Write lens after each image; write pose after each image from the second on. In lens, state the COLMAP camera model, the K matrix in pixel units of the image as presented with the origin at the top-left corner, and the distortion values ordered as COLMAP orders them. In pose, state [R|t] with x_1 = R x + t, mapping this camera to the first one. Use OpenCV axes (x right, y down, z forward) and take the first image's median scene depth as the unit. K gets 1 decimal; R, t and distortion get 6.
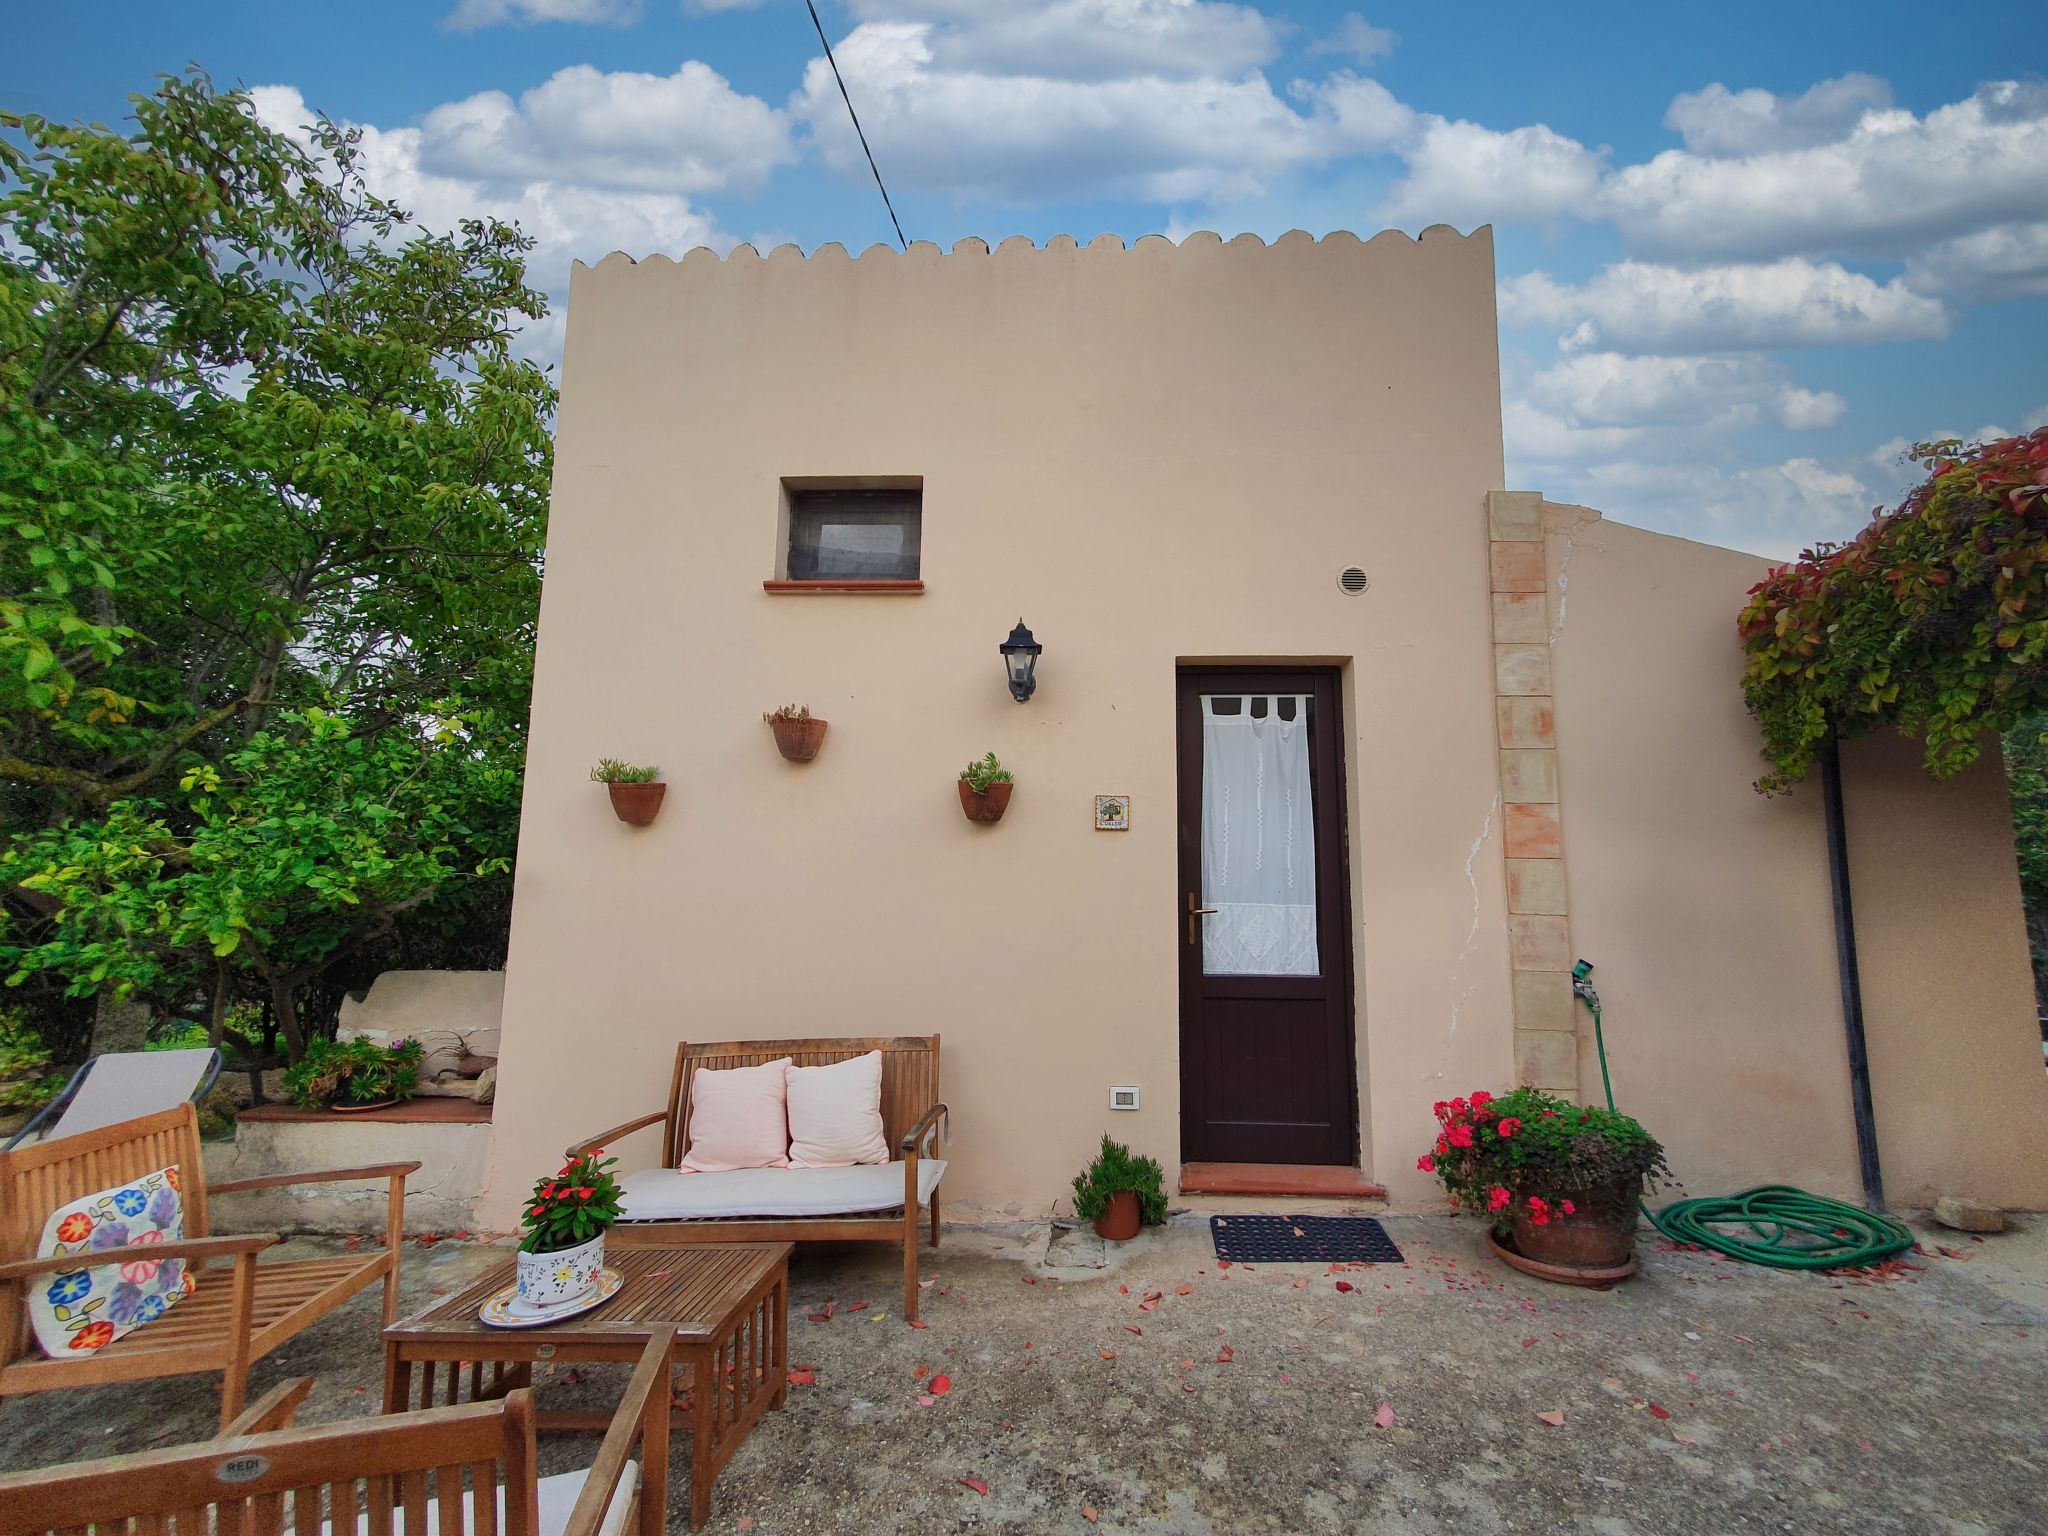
lens RADIAL K [[817.8, 0, 1035.0], [0, 817.8, 766.2], [0, 0, 1]] dist [0.007992, 0.000421]
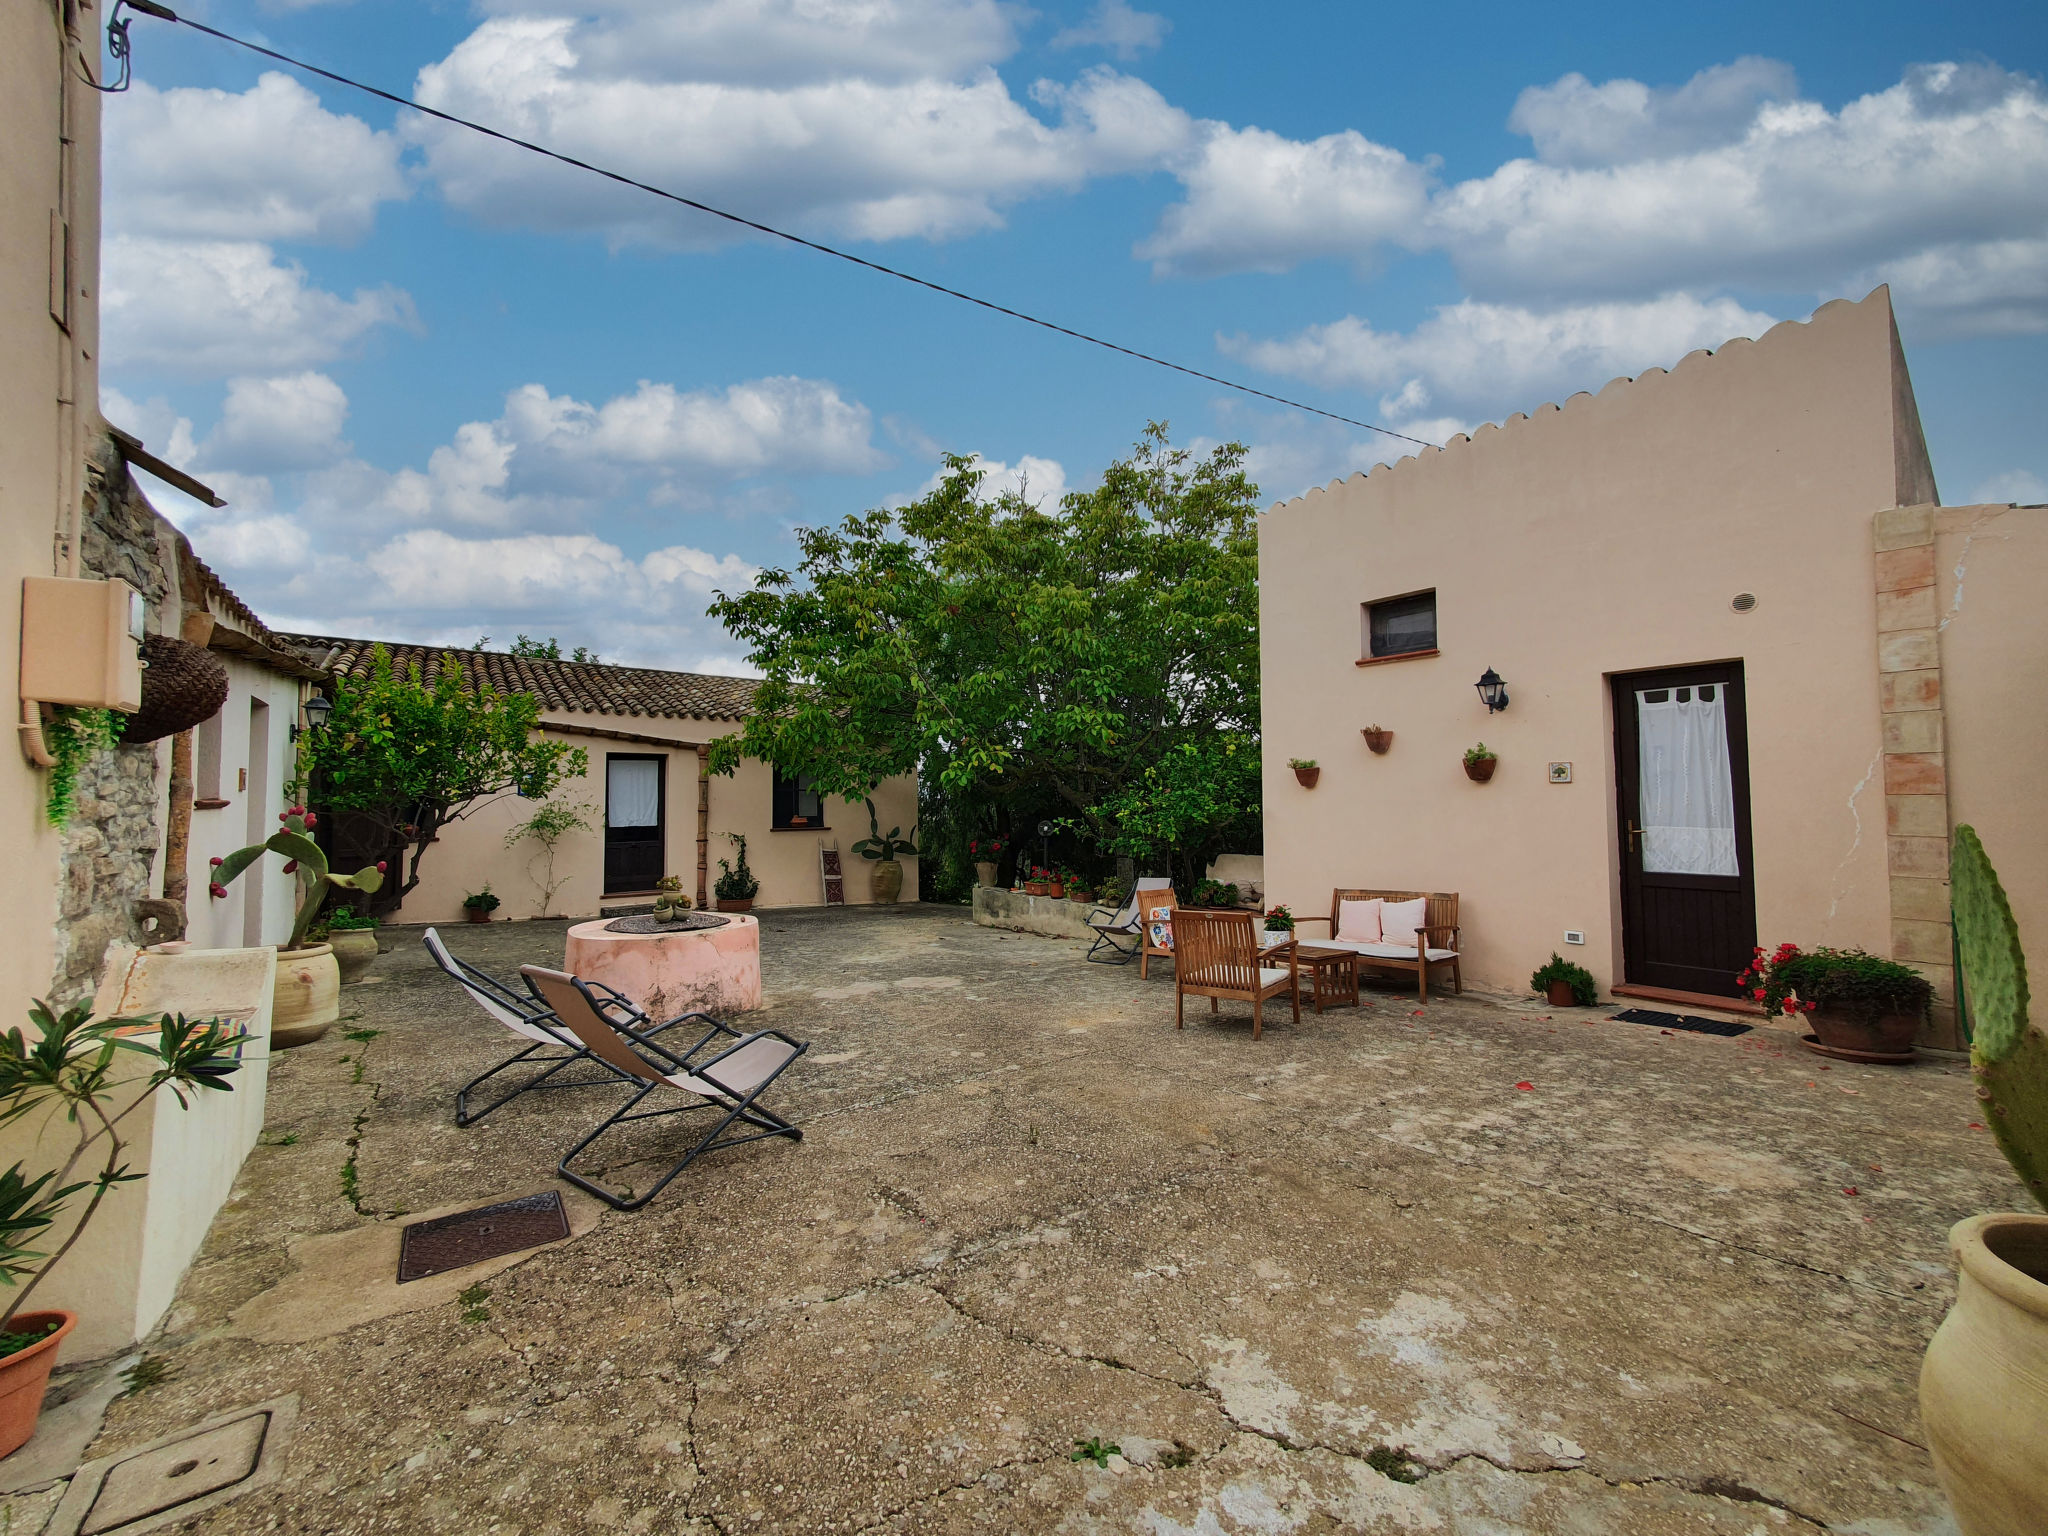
lens RADIAL K [[817.8, 0, 1035.0], [0, 817.8, 766.2], [0, 0, 1]] dist [0.007992, 0.000421]
pose [[0.638432, -0.048137, -0.768171, 0.696959], [0.110291, 0.993464, 0.029408, -0.124182], [0.761735, -0.103497, 0.639569, -0.894680]]
